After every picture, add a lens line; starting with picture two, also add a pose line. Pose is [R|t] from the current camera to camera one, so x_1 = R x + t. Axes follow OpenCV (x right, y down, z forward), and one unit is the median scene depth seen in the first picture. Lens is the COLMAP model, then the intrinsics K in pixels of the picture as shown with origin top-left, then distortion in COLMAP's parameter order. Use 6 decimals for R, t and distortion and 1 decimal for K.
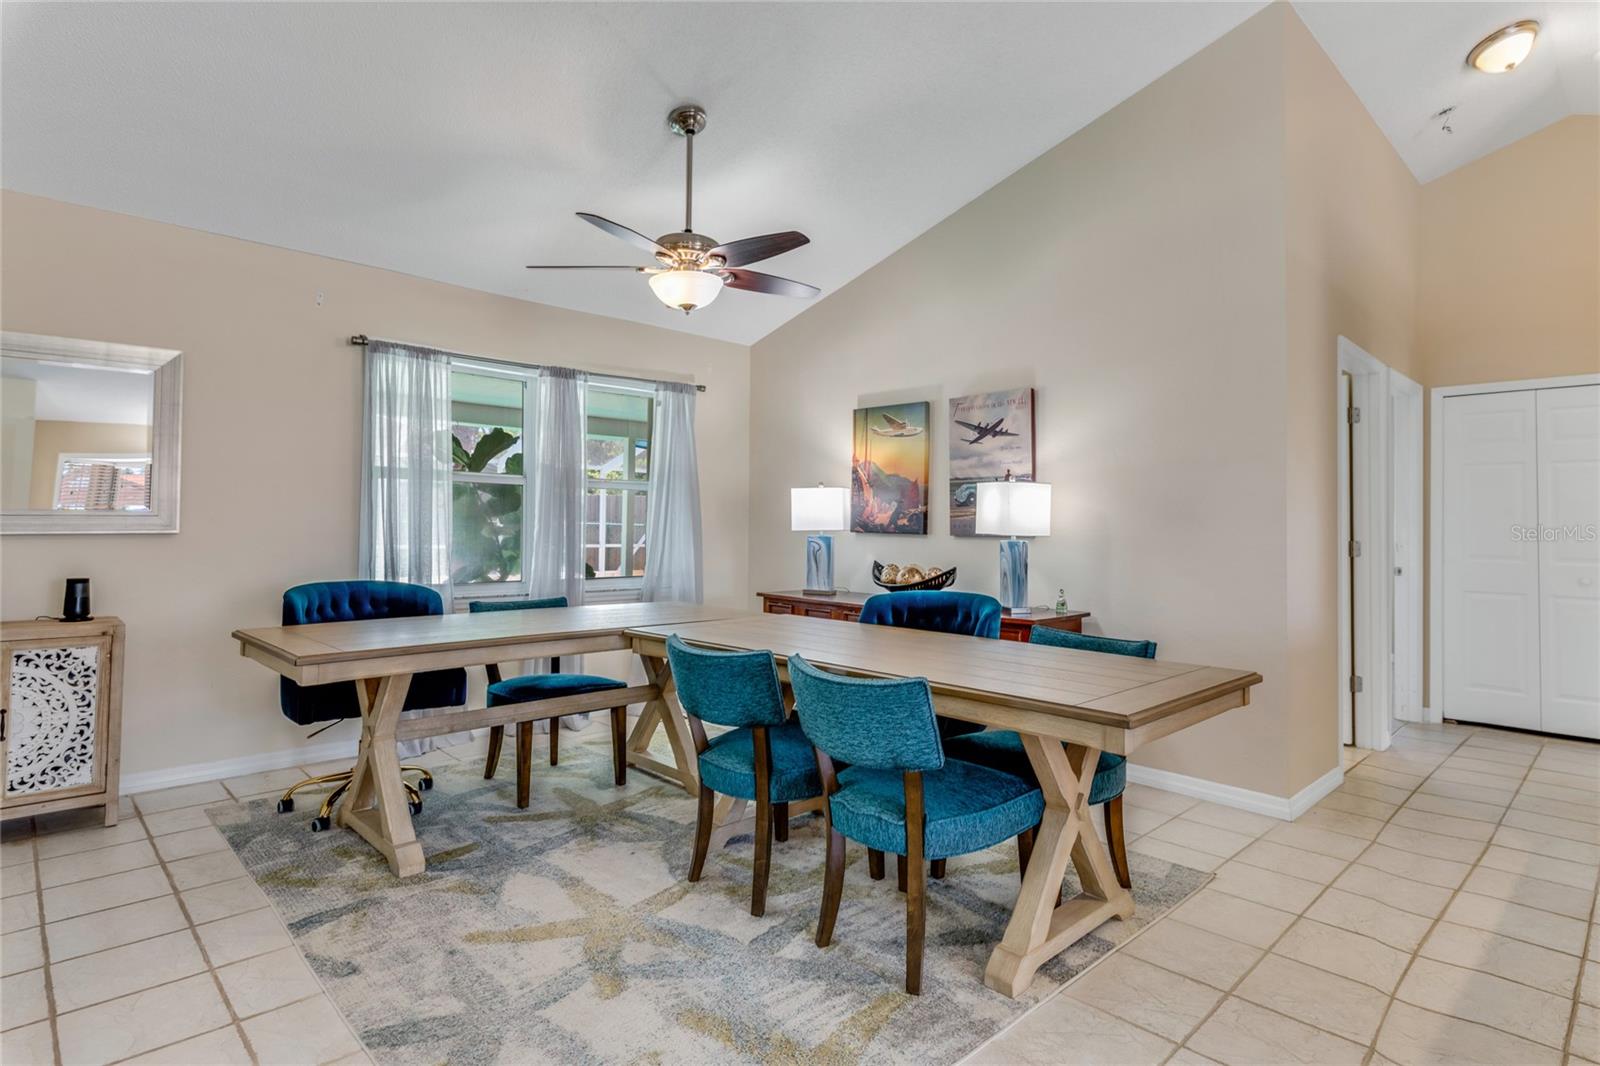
lens RADIAL K [[773.7, 0, 794.1], [0, 773.7, 504.2], [0, 0, 1]] dist [0.000957, 0.000132]
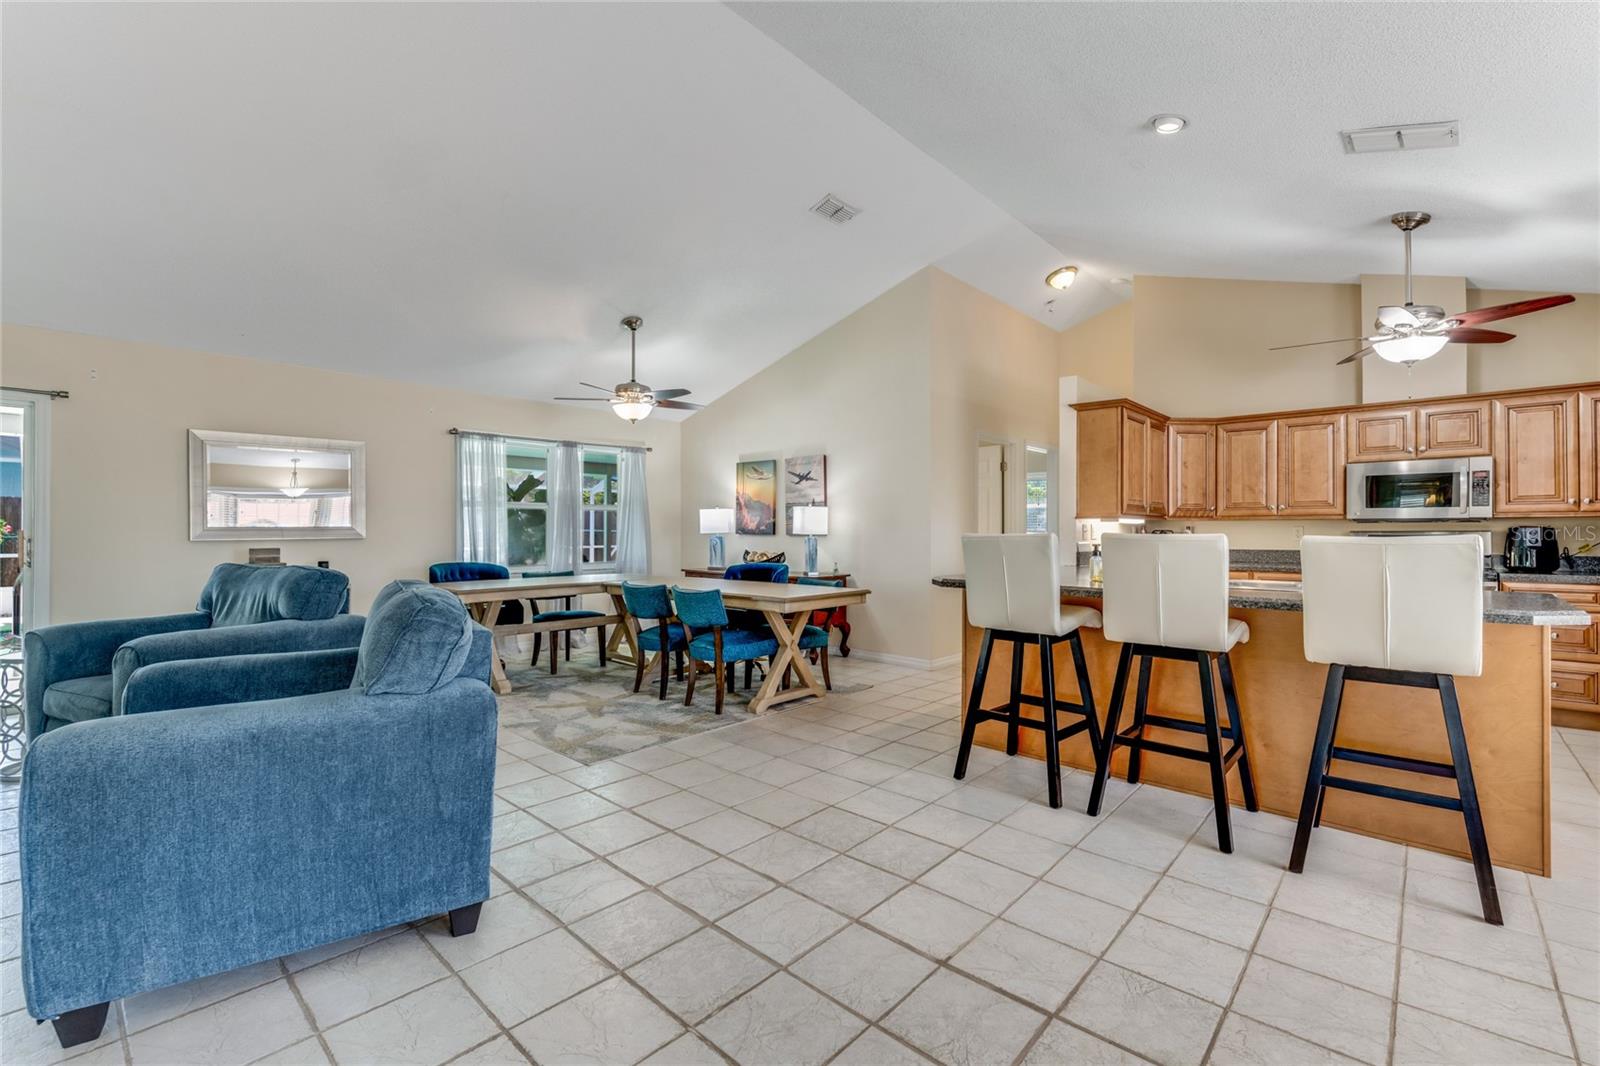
lens RADIAL K [[704.0, 0, 789.2], [0, 704.0, 526.2], [0, 0, 1]] dist [-0.000194, 0.000221]
pose [[0.999468, -0.010786, 0.030774, 0.180281], [0.010111, 0.999706, 0.022017, -0.018316], [-0.031003, -0.021694, 0.999284, -0.725024]]
